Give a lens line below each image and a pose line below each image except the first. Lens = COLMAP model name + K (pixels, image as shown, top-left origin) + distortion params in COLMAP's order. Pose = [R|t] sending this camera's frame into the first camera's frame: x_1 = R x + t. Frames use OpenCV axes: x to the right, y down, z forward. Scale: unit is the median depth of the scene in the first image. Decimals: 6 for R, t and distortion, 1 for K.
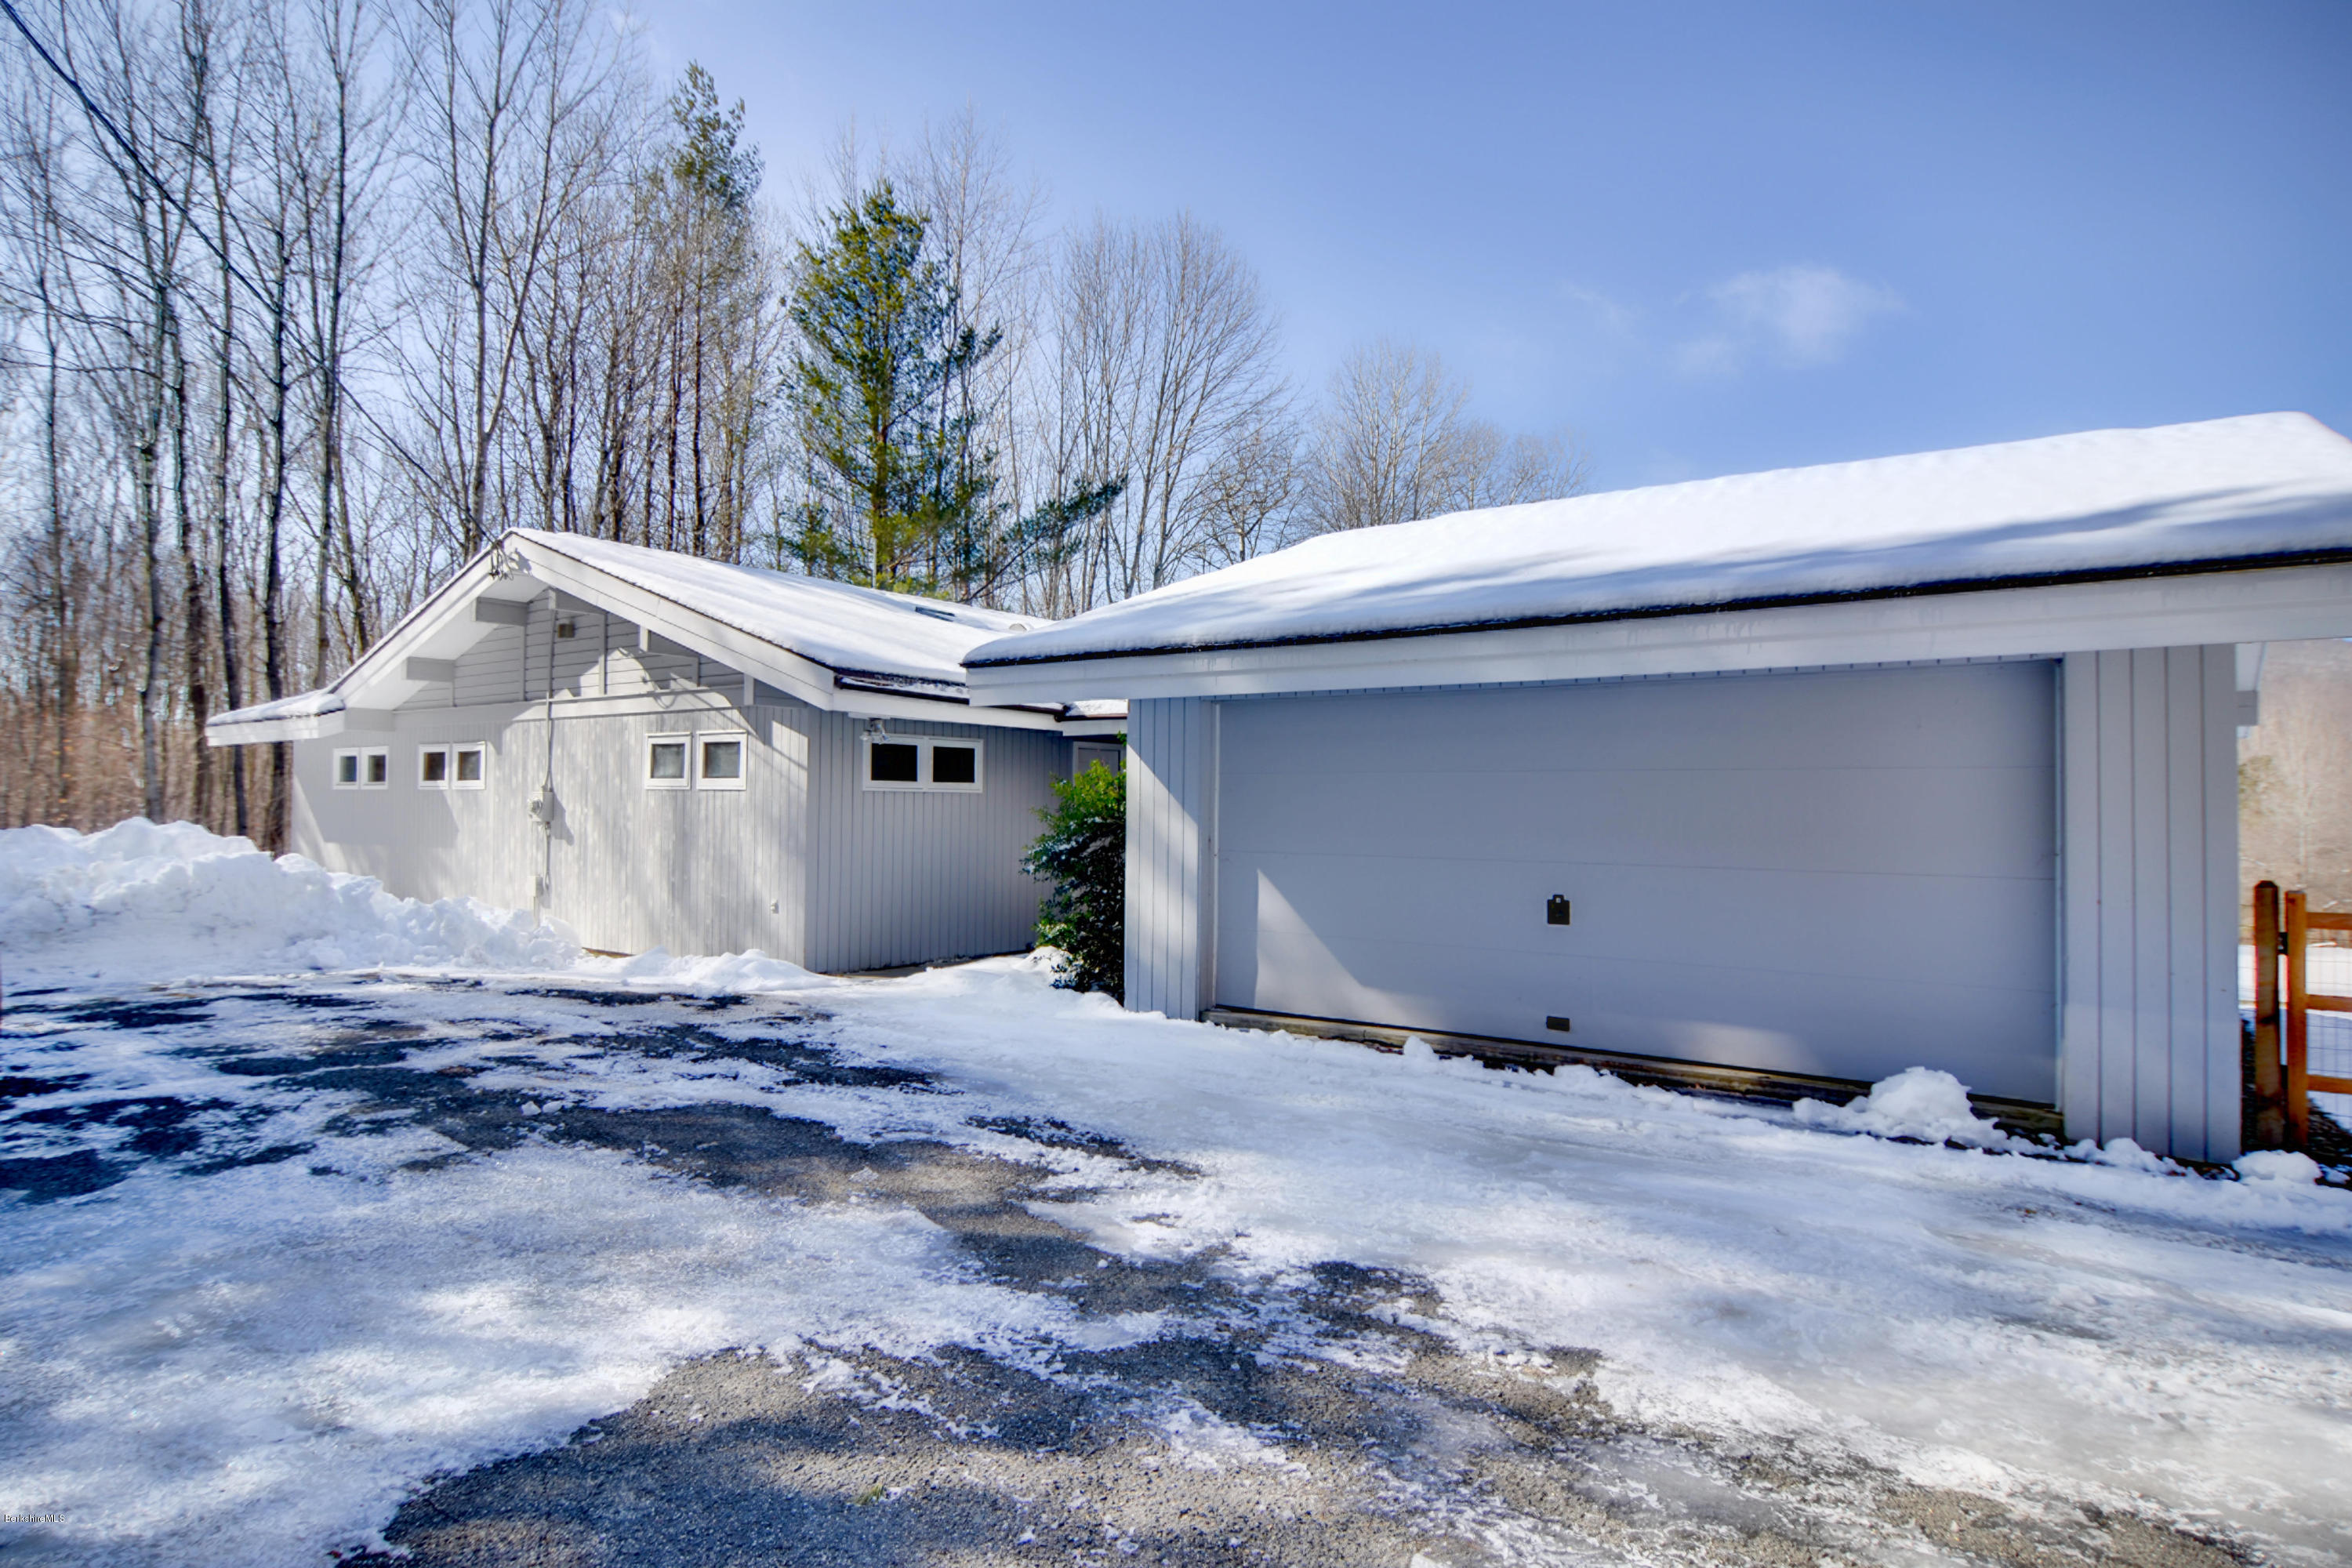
lens RADIAL K [[1278.1, 0, 1176.0], [0, 1278.1, 784.0], [0, 0, 1]] dist [-0.009735, -0.010572]
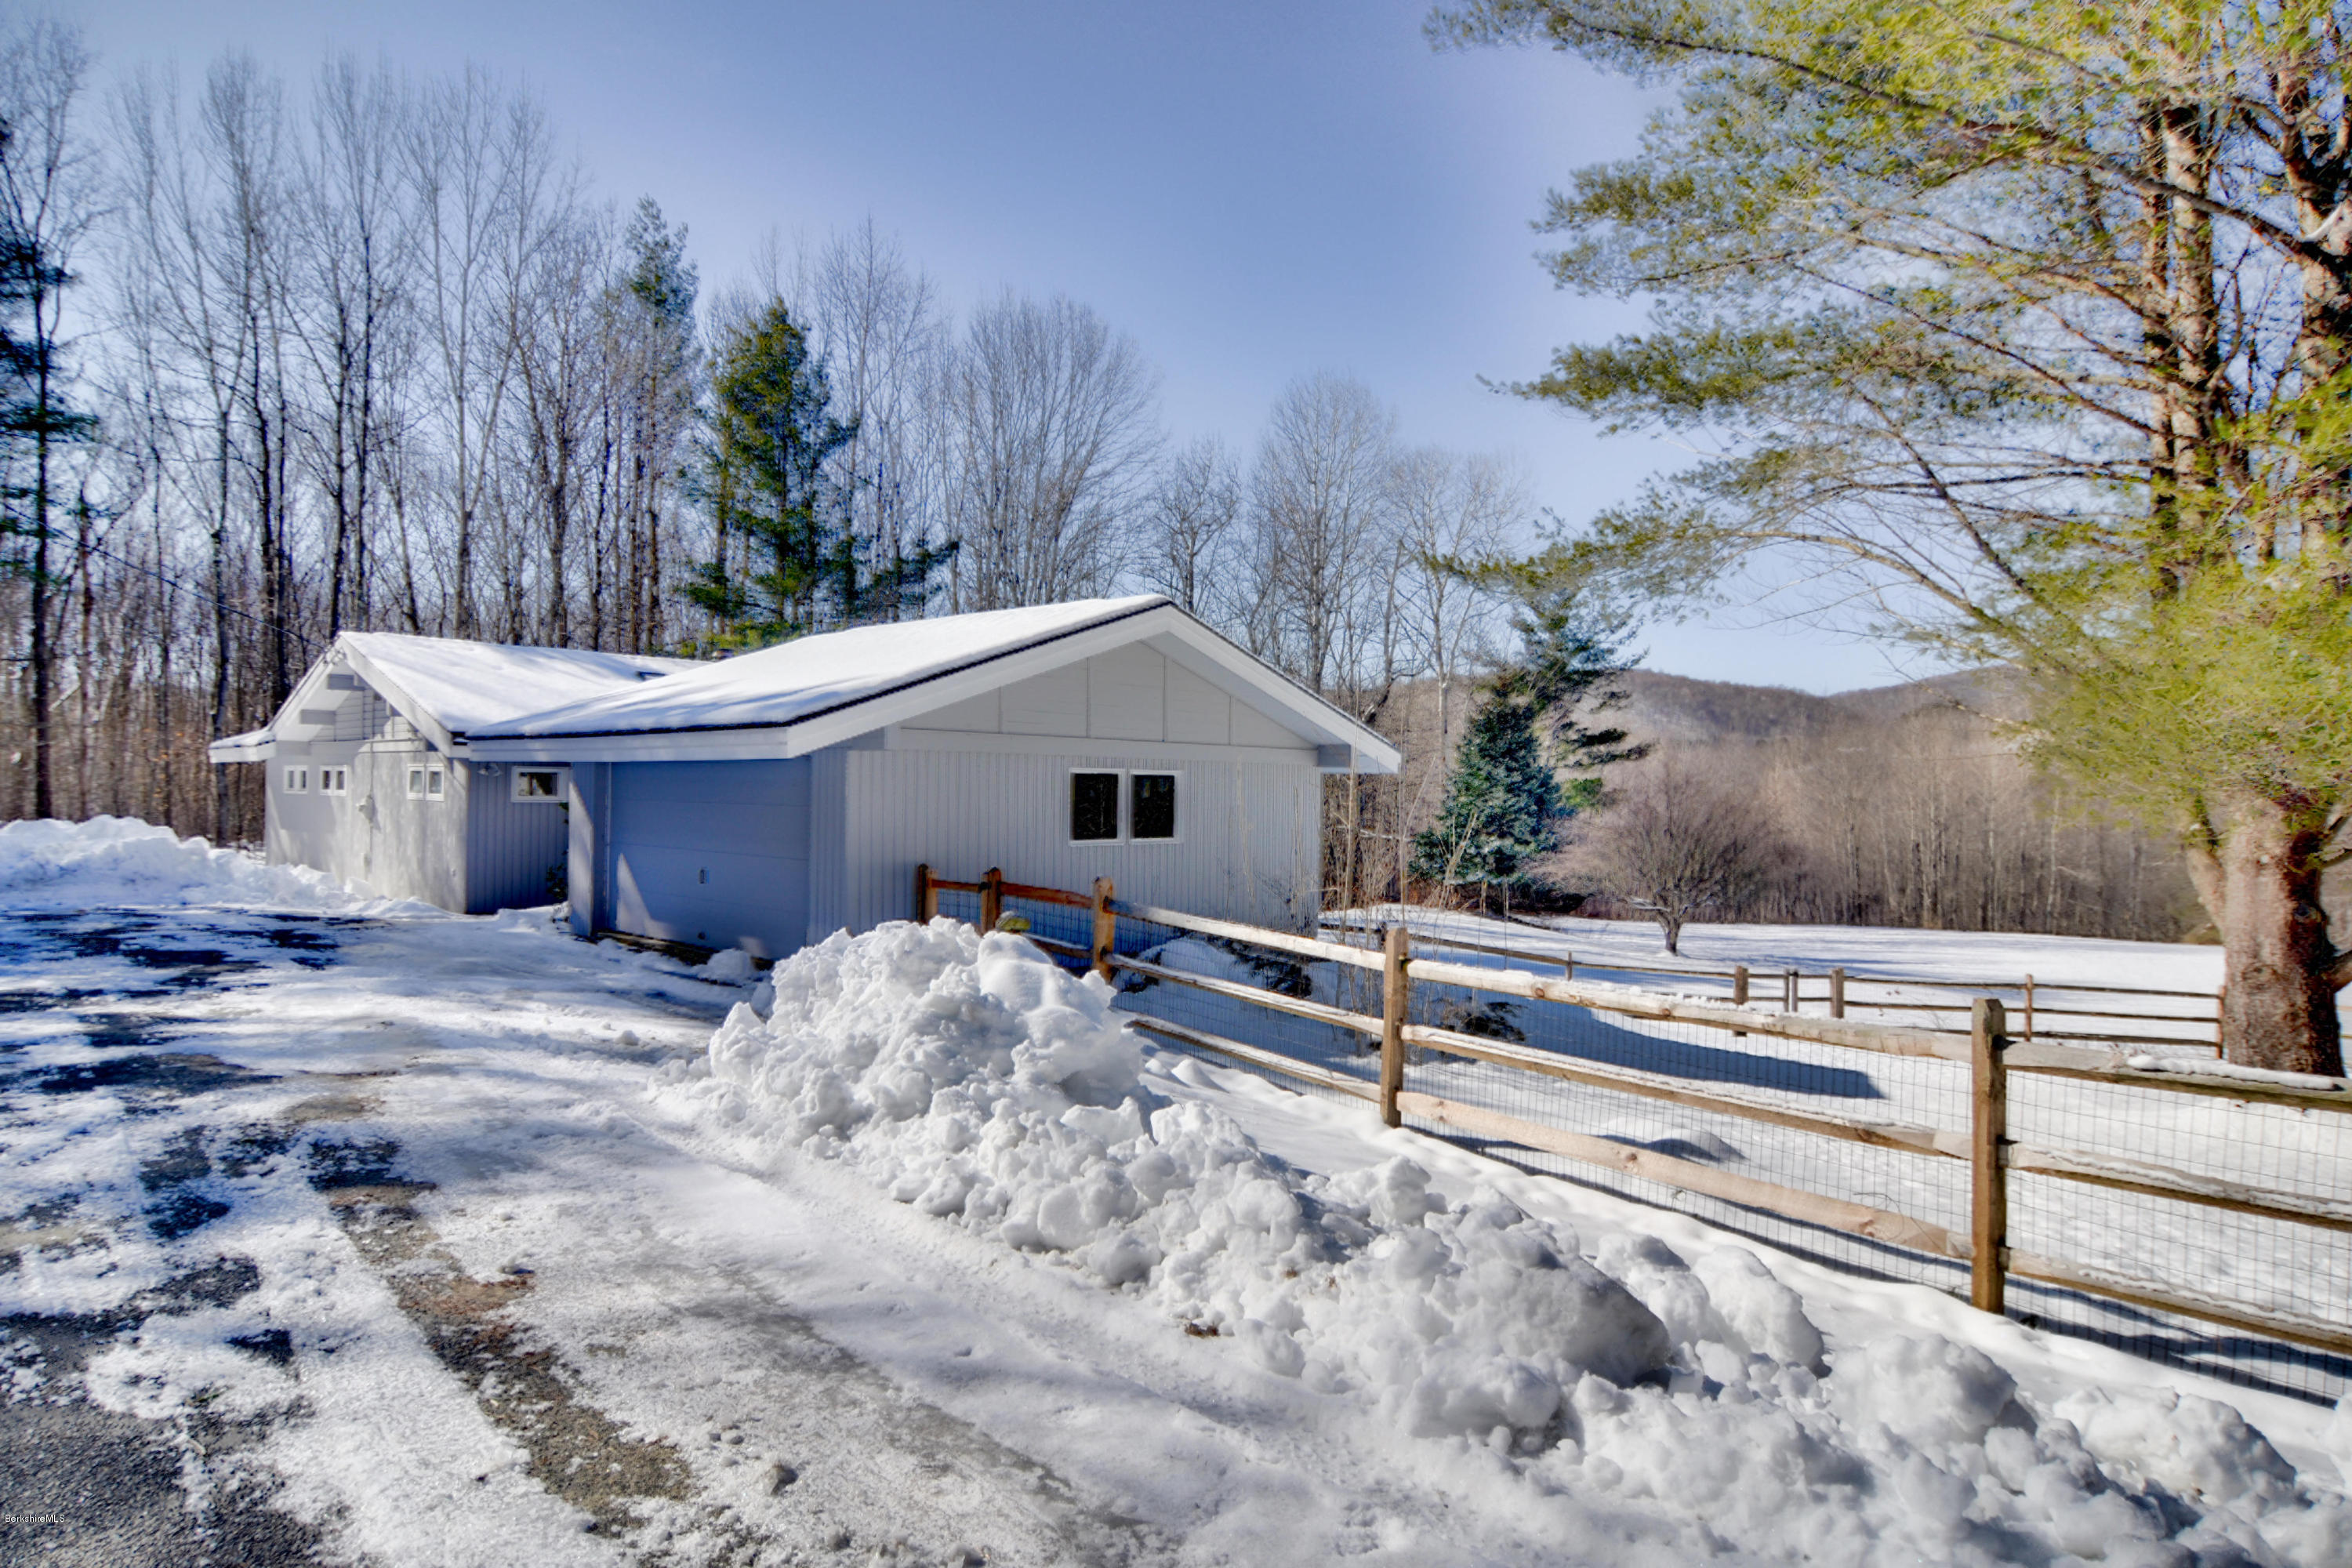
lens RADIAL K [[1278.1, 0, 1176.0], [0, 1278.1, 784.0], [0, 0, 1]] dist [-0.009735, -0.010572]
pose [[0.993741, 0.003978, -0.111637, 0.660707], [-0.002473, 0.999904, 0.013613, -0.035529], [0.111680, -0.013251, 0.993656, -0.435895]]
